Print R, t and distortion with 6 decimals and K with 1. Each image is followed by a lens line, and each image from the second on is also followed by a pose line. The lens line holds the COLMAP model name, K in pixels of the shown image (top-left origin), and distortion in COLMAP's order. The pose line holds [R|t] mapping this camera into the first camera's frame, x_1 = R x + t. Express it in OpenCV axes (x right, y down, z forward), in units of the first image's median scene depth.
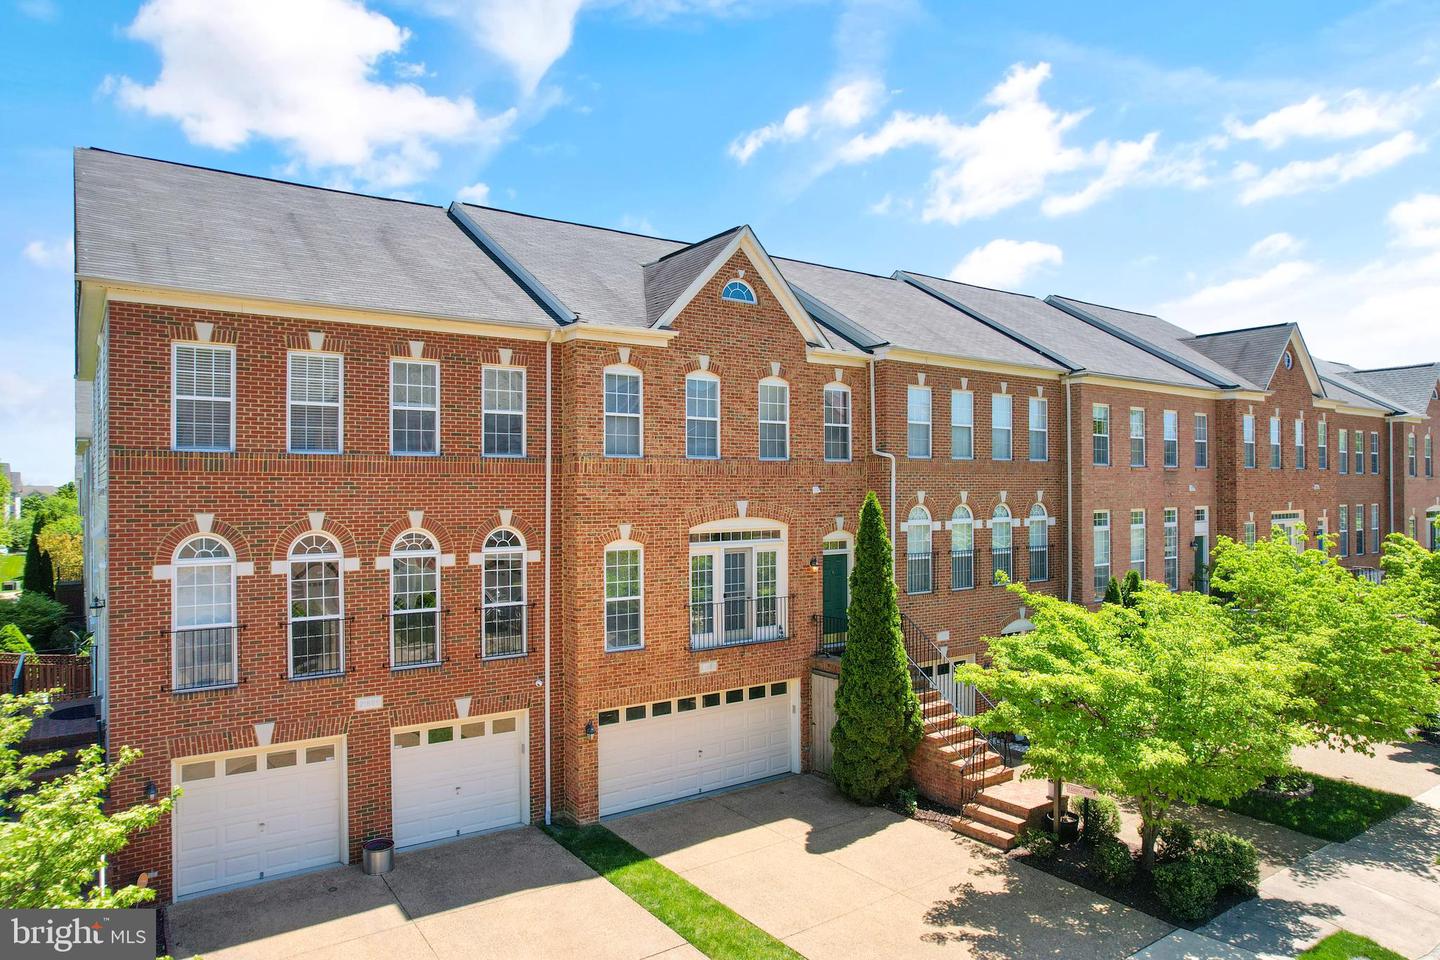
lens RADIAL K [[911.0, 0, 713.1], [0, 911.0, 486.2], [0, 0, 1]] dist [-0.073478, 0.053331]
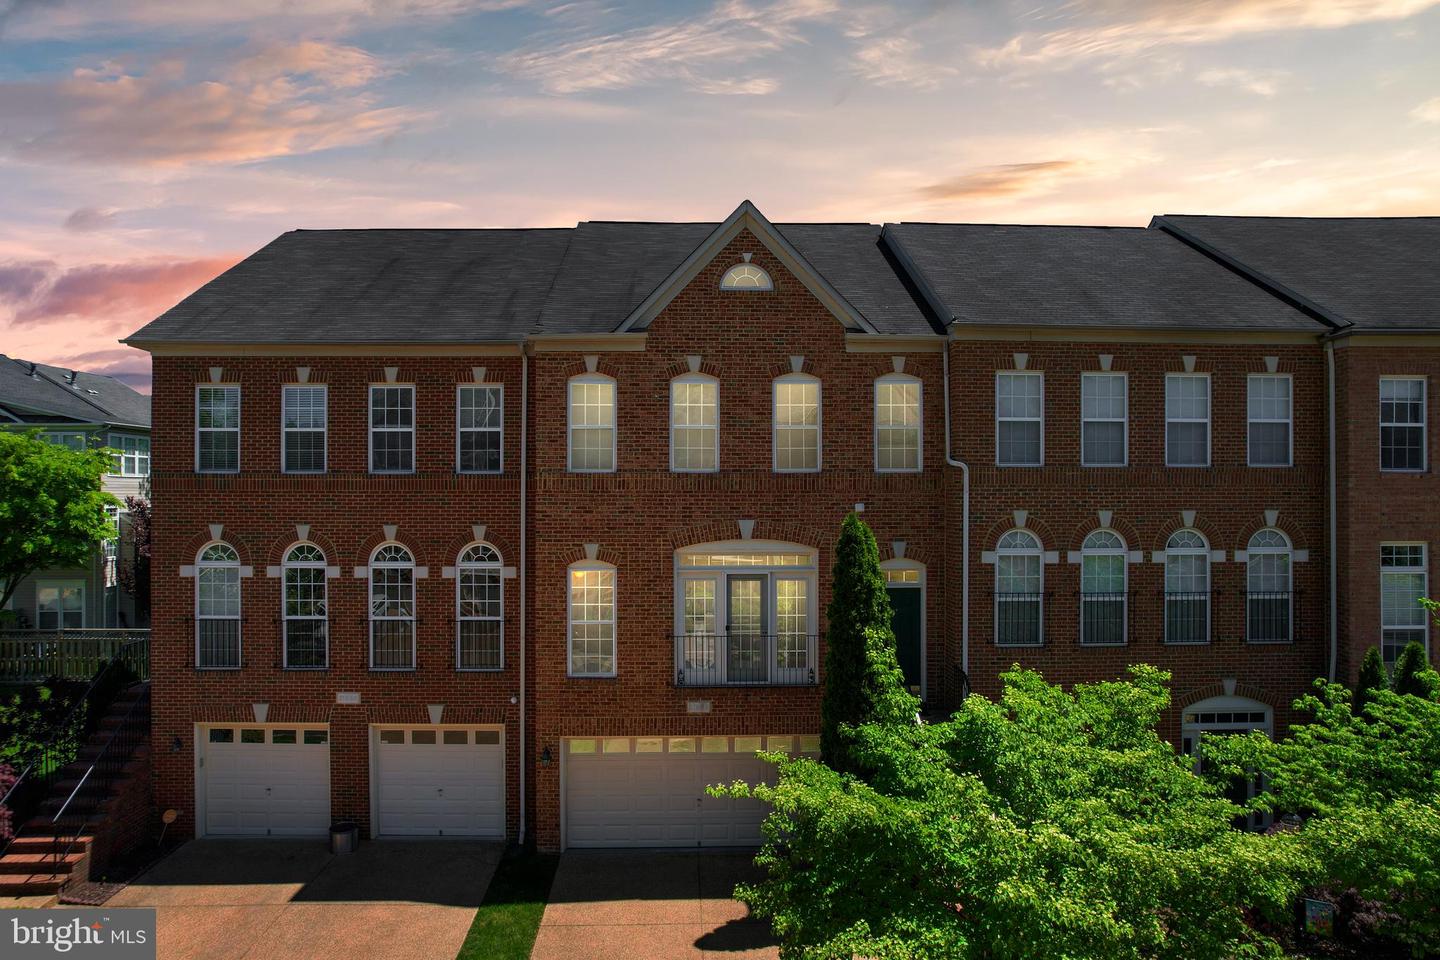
lens RADIAL K [[911.0, 0, 713.1], [0, 911.0, 486.2], [0, 0, 1]] dist [-0.073478, 0.053331]
pose [[0.833092, 0.002578, -0.553128, 0.528485], [-0.001101, 0.999995, 0.003004, -0.020499], [0.553133, -0.001894, 0.833091, 0.286870]]
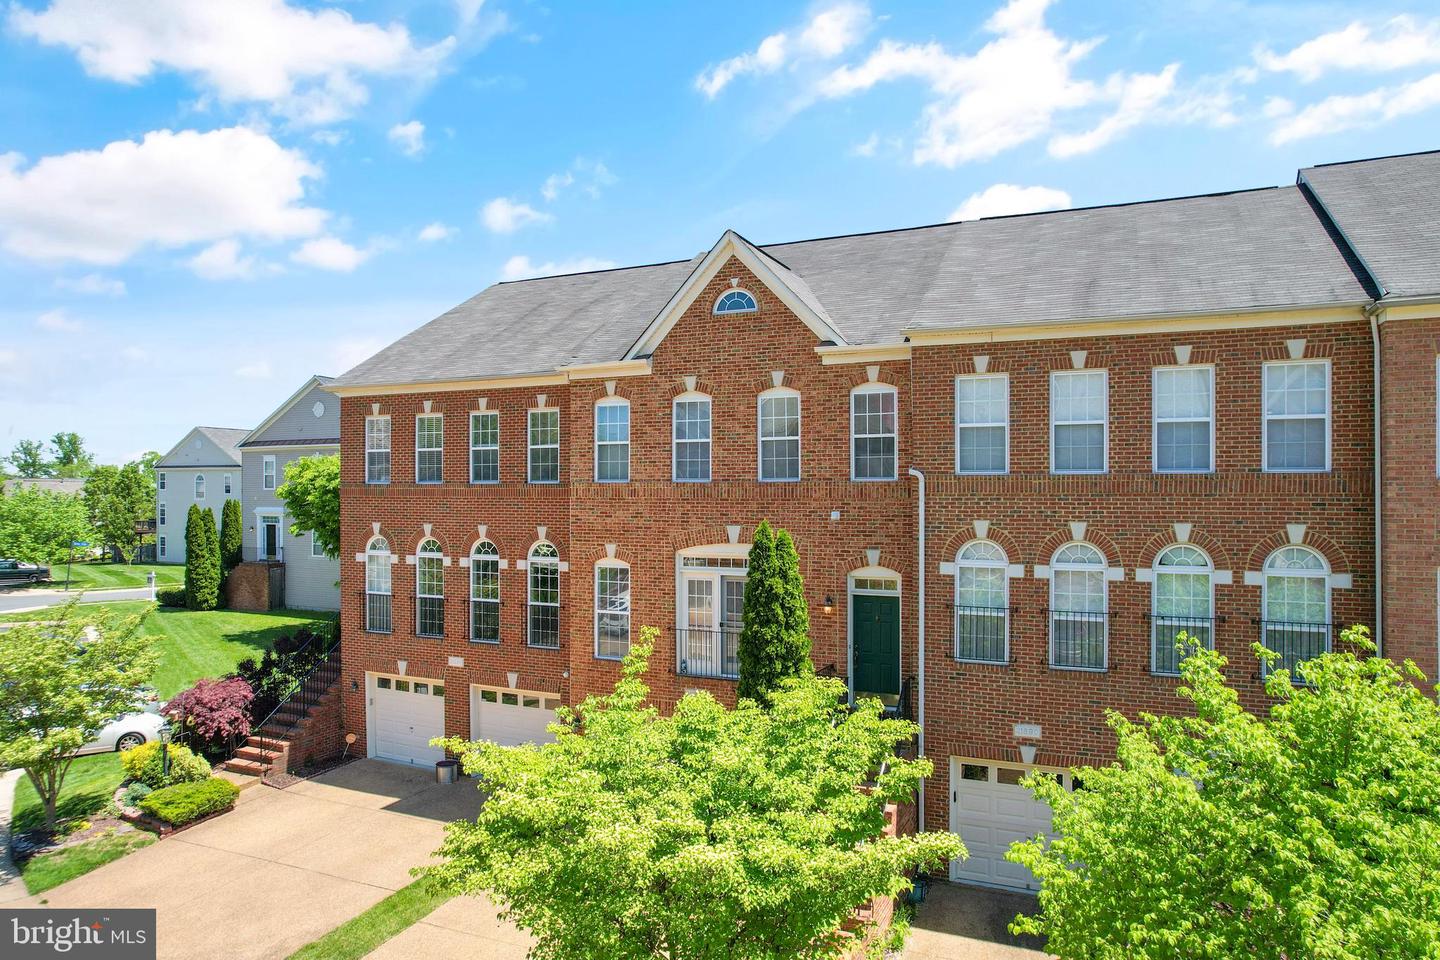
lens RADIAL K [[918.7, 0, 718.9], [0, 918.7, 497.4], [0, 0, 1]] dist [-0.055170, 0.003380]
pose [[0.506664, 0.006679, -0.862118, 0.915765], [-0.001764, 0.999976, 0.006710, -0.021172], [0.862142, -0.001879, 0.506663, 0.556708]]
